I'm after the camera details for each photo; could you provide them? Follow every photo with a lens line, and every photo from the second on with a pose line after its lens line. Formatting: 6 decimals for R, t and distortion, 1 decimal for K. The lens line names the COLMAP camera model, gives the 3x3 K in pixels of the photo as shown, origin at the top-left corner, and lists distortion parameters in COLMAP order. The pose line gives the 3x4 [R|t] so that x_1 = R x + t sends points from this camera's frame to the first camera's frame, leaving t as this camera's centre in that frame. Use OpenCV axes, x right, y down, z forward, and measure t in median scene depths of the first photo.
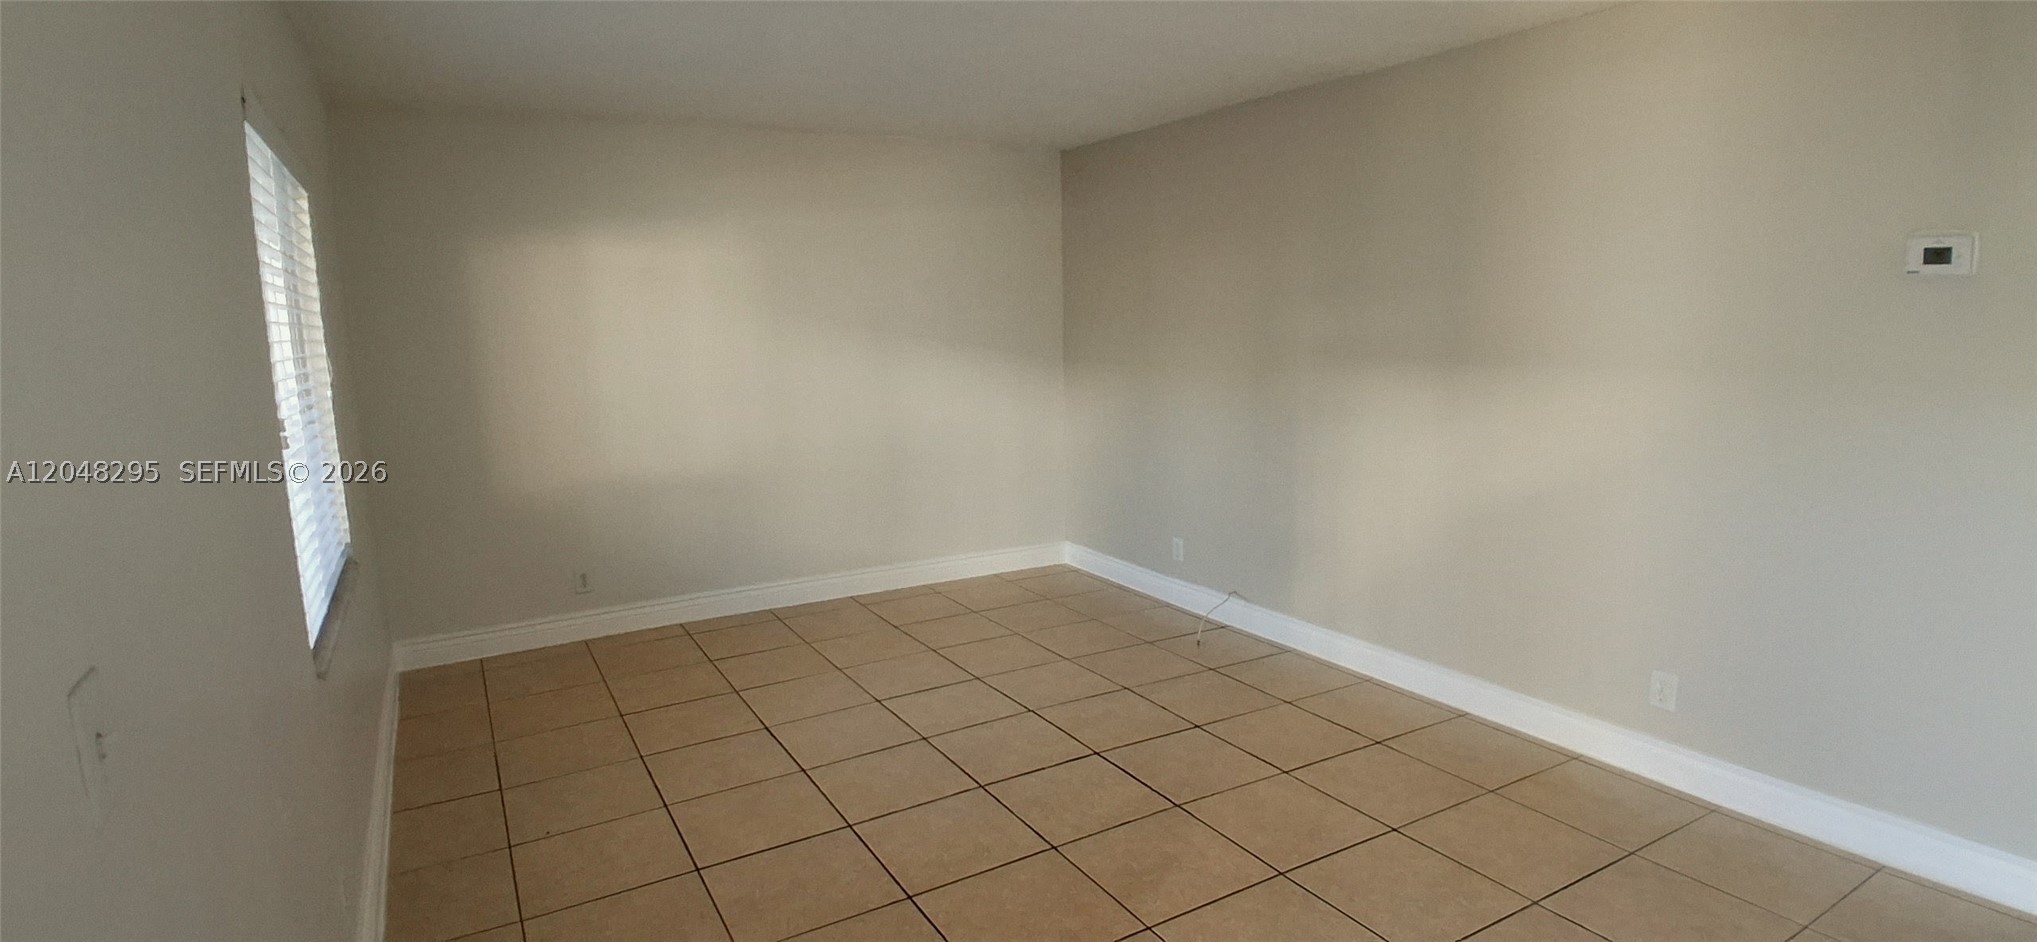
lens RADIAL K [[1004.6, 0, 1034.3], [0, 1004.6, 493.8], [0, 0, 1]] dist [0.006390, -0.044930]
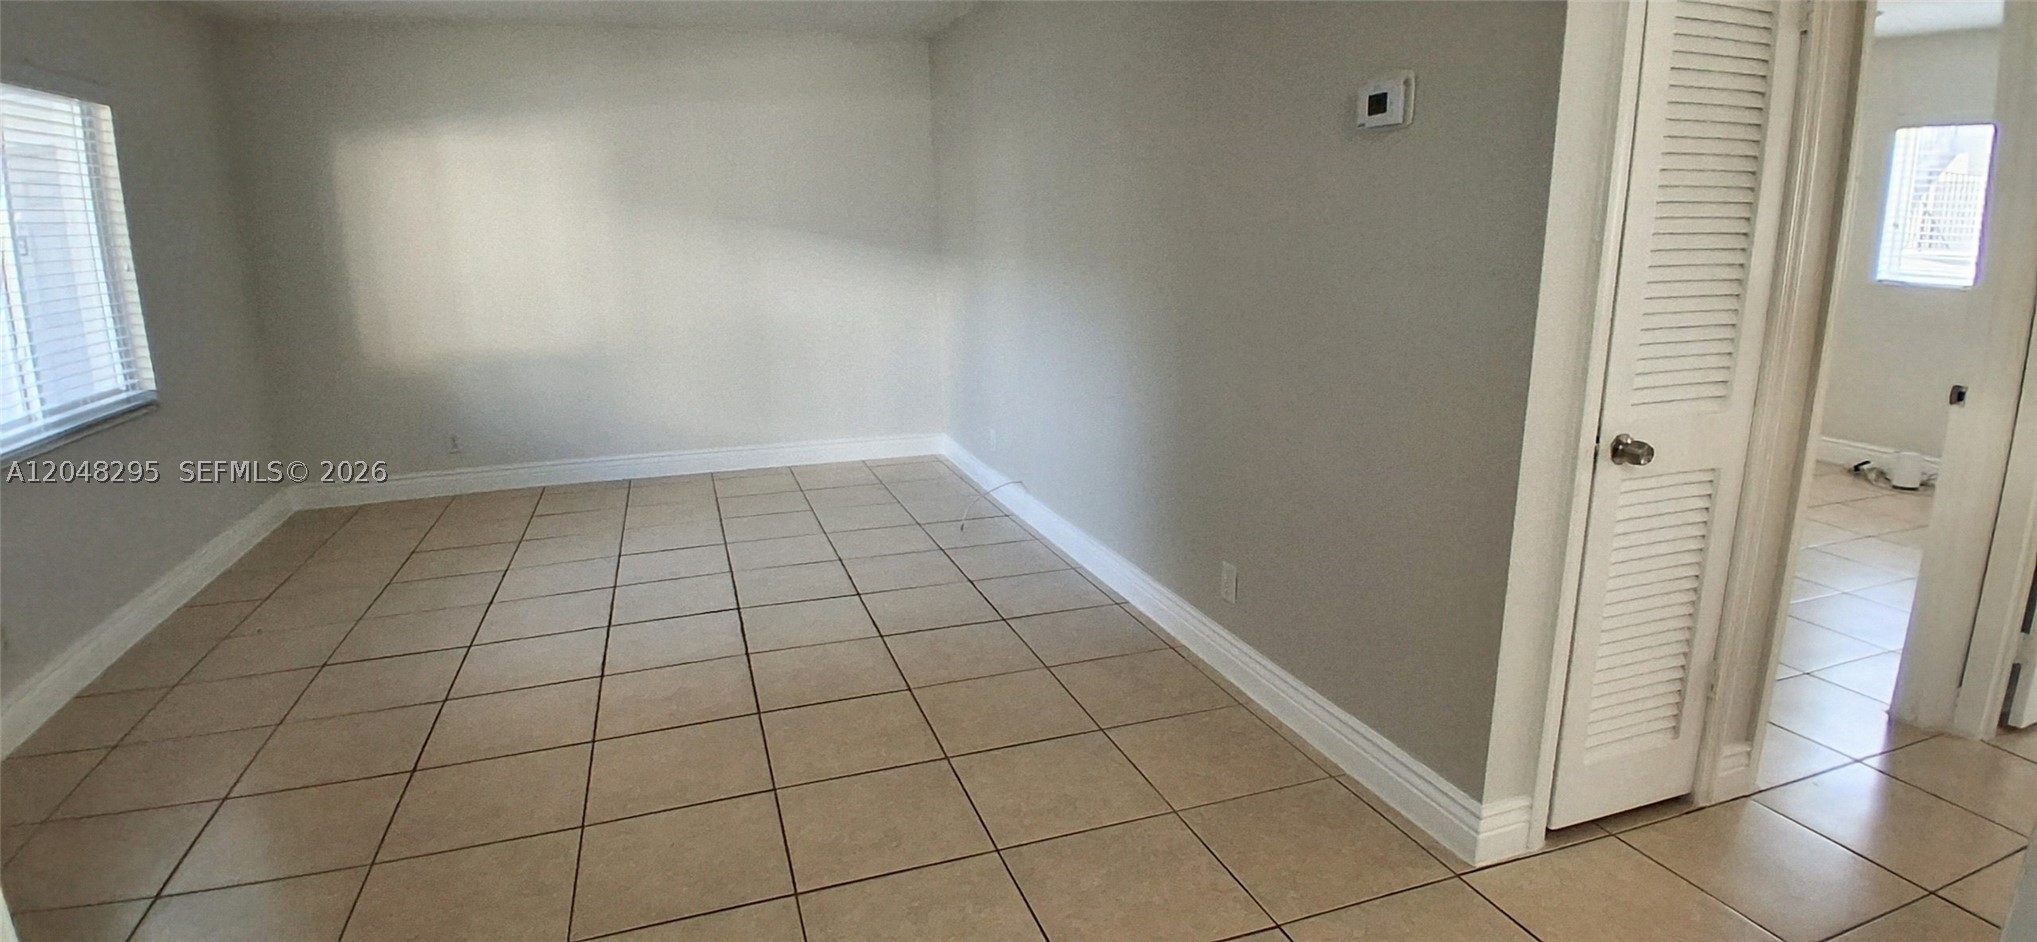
lens RADIAL K [[1004.6, 0, 1034.3], [0, 1004.6, 493.8], [0, 0, 1]] dist [0.006390, -0.044930]
pose [[0.982966, 0.052693, -0.176070, 0.419446], [-0.037814, 0.995506, 0.086822, 0.022845], [0.179854, -0.078685, 0.980541, 0.006626]]
